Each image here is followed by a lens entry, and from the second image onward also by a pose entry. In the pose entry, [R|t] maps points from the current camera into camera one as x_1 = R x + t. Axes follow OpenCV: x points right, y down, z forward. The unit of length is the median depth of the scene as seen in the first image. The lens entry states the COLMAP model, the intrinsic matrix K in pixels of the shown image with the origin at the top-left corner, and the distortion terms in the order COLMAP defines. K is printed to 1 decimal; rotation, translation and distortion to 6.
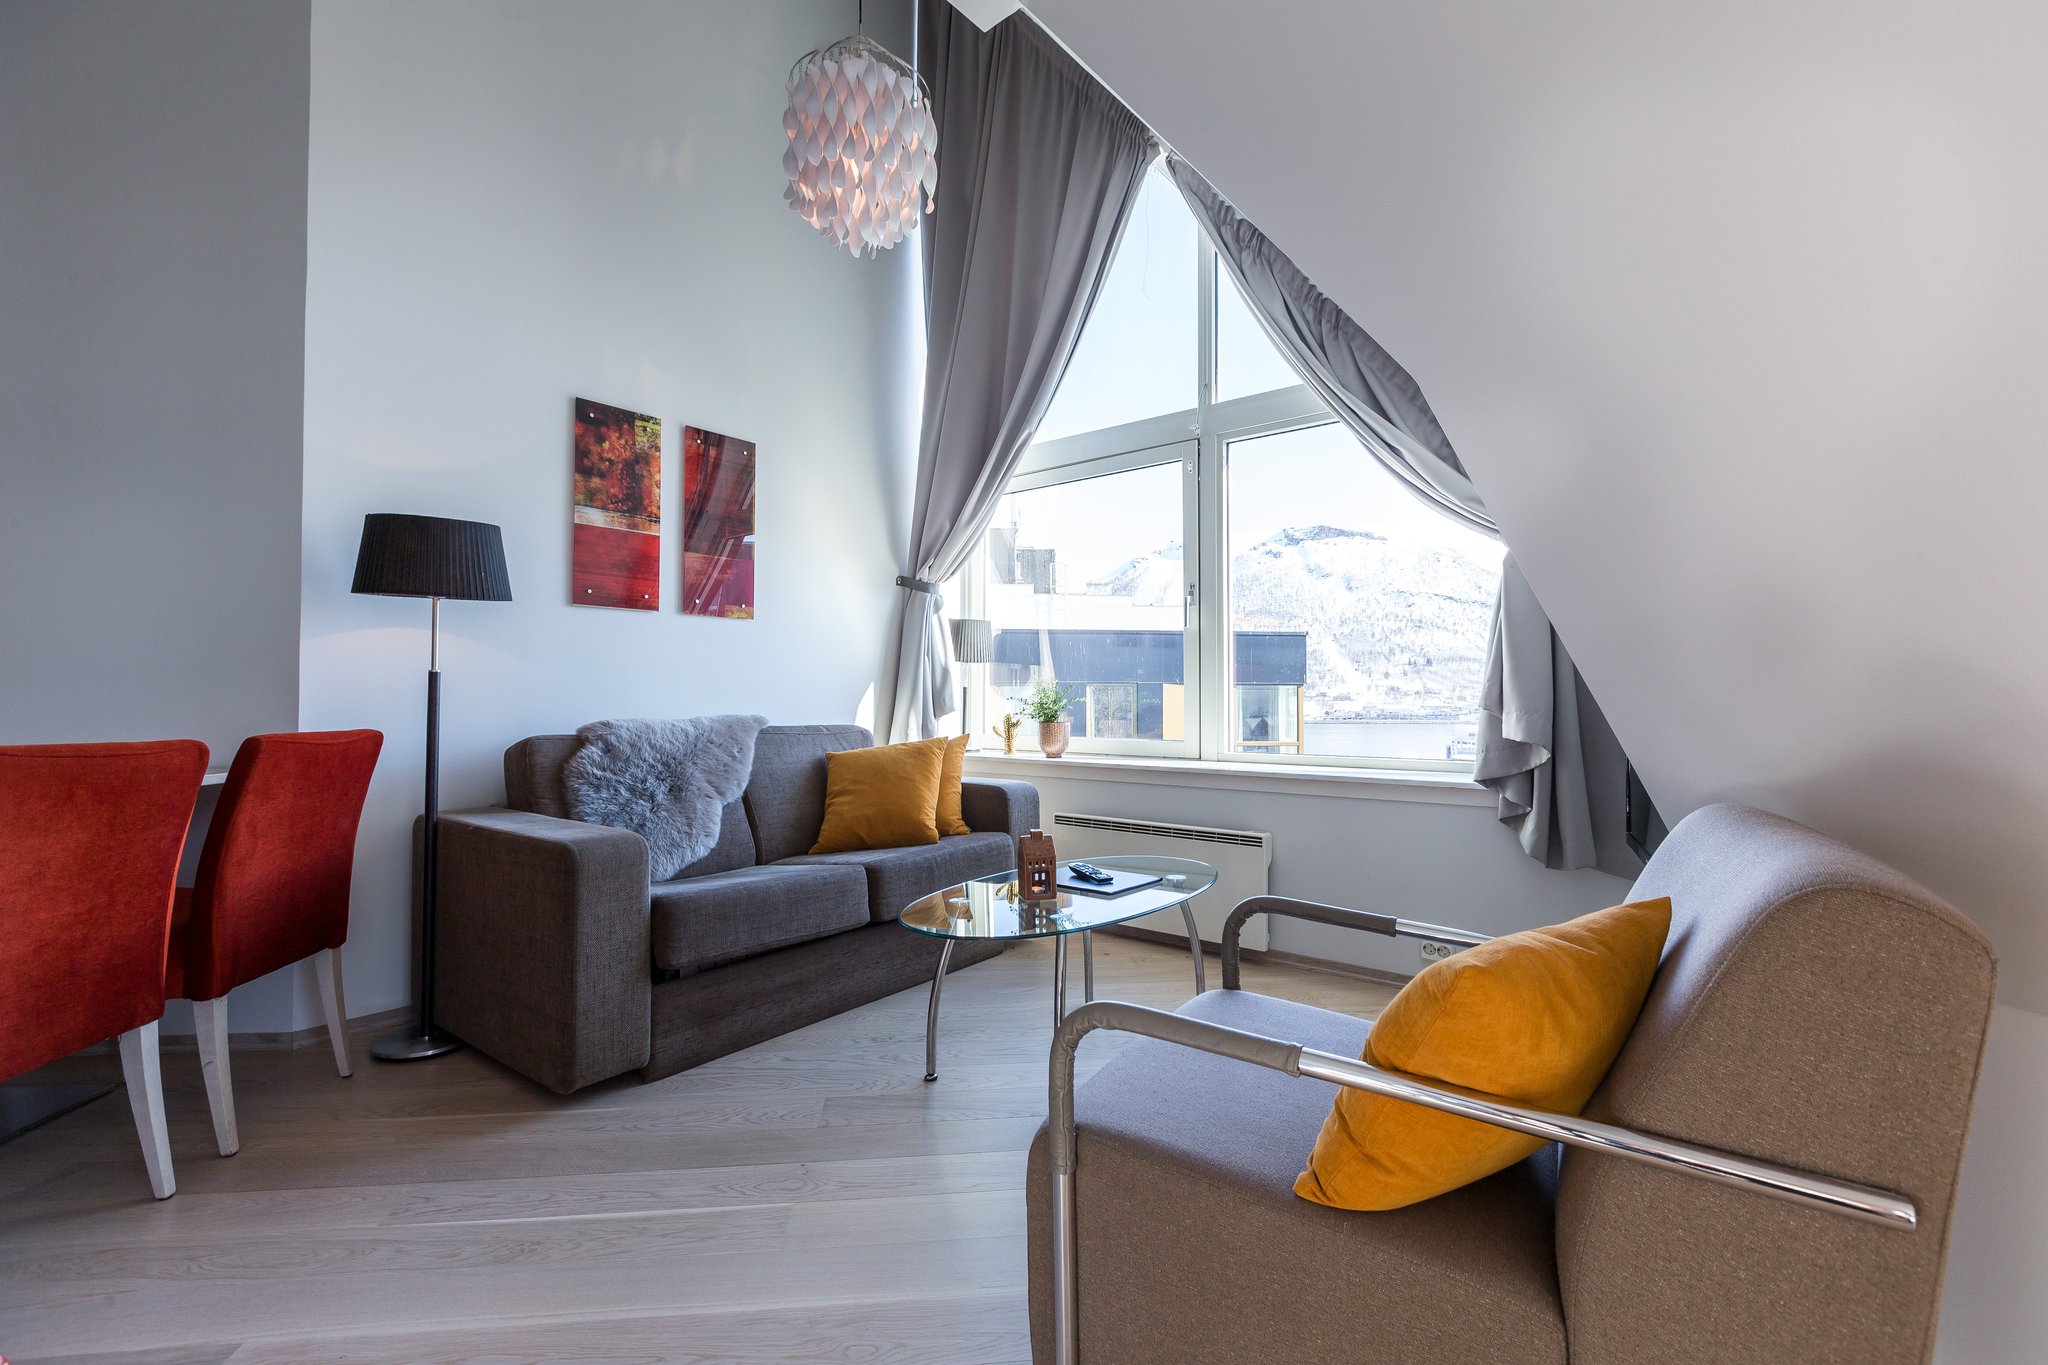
lens RADIAL K [[906.6, 0, 1024.5], [0, 906.6, 681.8], [0, 0, 1]] dist [0.000115, 0.000794]
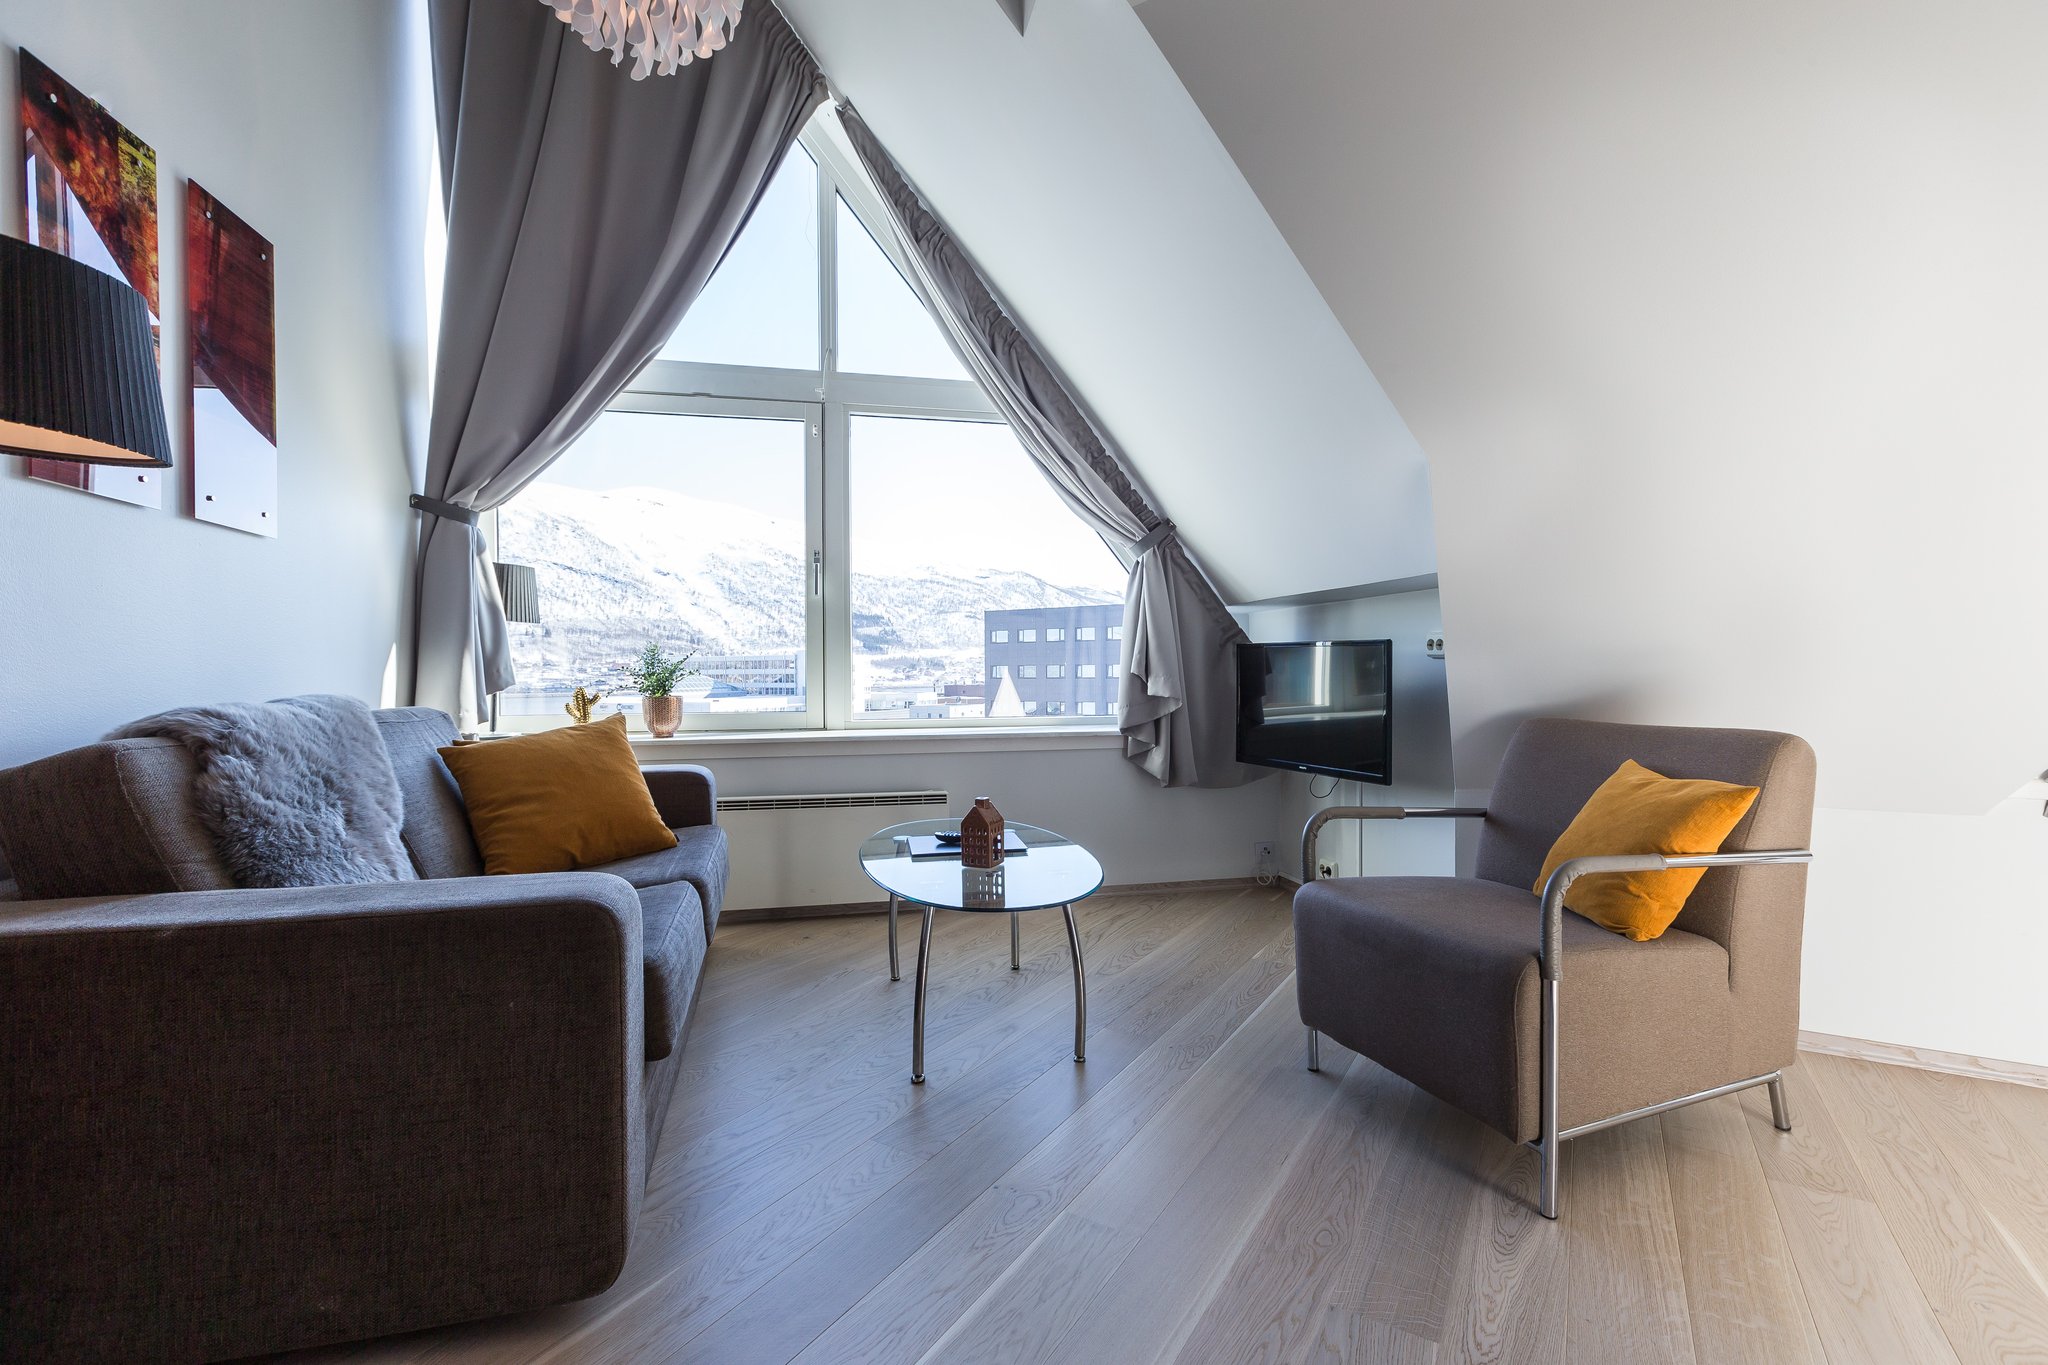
lens RADIAL K [[906.6, 0, 1024.5], [0, 906.6, 685.3], [0, 0, 1]] dist [0.000115, 0.000794]
pose [[0.608771, -0.016284, 0.793179, -0.497003], [-0.011252, 0.999512, 0.029156, 0.006511], [-0.793266, -0.026674, 0.608291, 0.239222]]
